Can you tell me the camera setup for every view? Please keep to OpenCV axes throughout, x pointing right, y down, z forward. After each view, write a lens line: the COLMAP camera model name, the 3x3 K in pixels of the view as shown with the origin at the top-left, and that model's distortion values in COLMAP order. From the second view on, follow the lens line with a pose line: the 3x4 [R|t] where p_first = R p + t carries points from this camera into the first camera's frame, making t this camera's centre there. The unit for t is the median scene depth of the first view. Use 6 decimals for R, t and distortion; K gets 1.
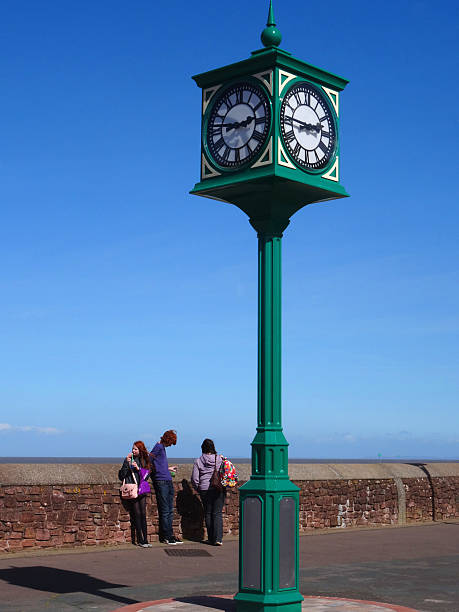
lens RADIAL K [[1160.4, 0, 229.5], [0, 1160.4, 306.0], [0, 0, 1]] dist [0.017534, 0.109943]
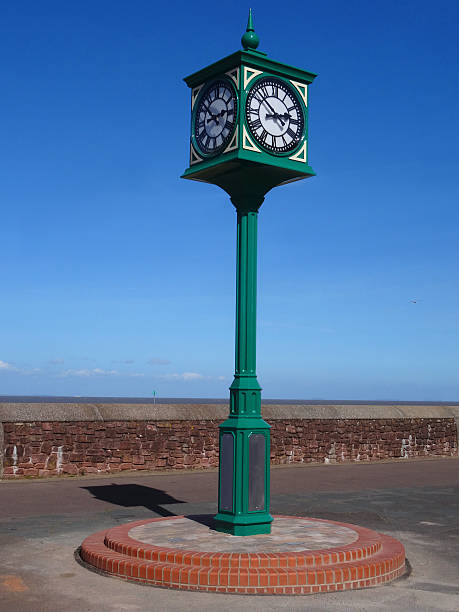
lens RADIAL K [[897.0, 0, 229.5], [0, 897.0, 306.0], [0, 0, 1]] dist [0.018745, 0.052293]
pose [[0.983506, -0.012834, -0.180421, 0.179081], [0.017510, 0.999550, 0.024347, 0.012801], [0.180027, -0.027104, 0.983288, 0.103126]]
